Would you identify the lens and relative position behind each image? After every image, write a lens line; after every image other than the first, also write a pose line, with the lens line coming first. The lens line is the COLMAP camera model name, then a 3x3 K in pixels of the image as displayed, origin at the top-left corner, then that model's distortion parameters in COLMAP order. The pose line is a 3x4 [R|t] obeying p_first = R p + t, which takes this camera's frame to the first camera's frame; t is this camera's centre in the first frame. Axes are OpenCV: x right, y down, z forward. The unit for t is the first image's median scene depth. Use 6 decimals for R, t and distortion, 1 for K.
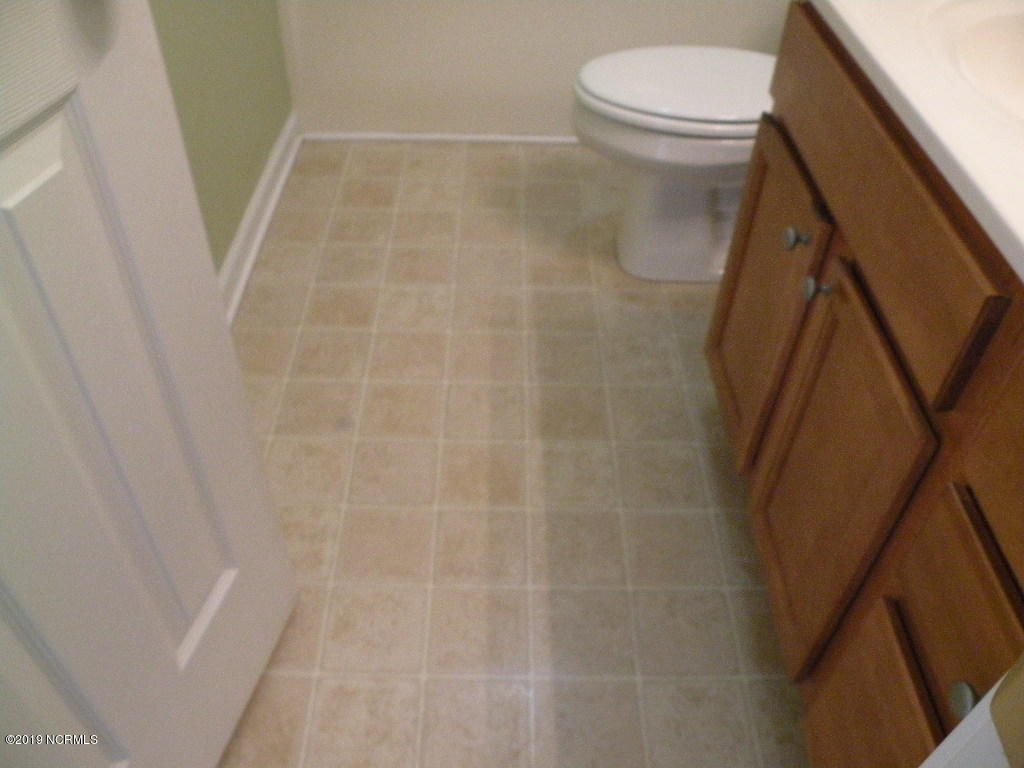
lens RADIAL K [[841.1, 0, 499.0], [0, 841.1, 386.1], [0, 0, 1]] dist [-0.000963, 0.000531]
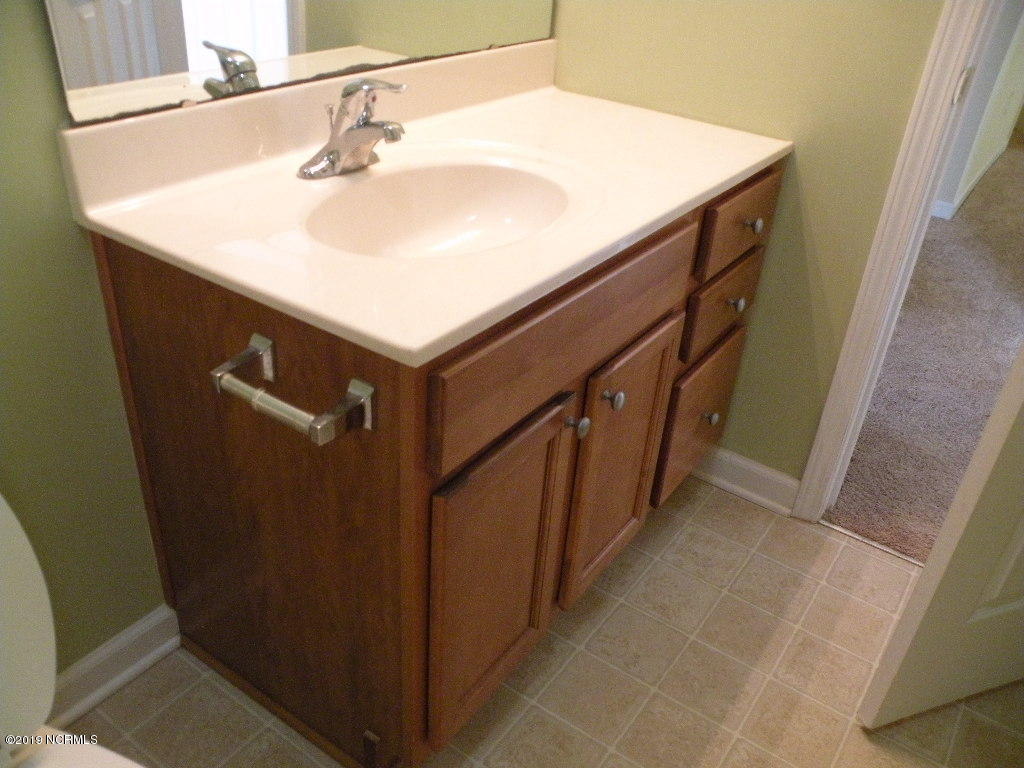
lens RADIAL K [[841.1, 0, 499.0], [0, 841.1, 386.1], [0, 0, 1]] dist [-0.000963, 0.000531]
pose [[-0.808096, -0.405605, 0.427160, 0.002760], [0.309637, 0.324406, 0.893804, -1.011197], [-0.501104, 0.854544, -0.136561, 0.920816]]
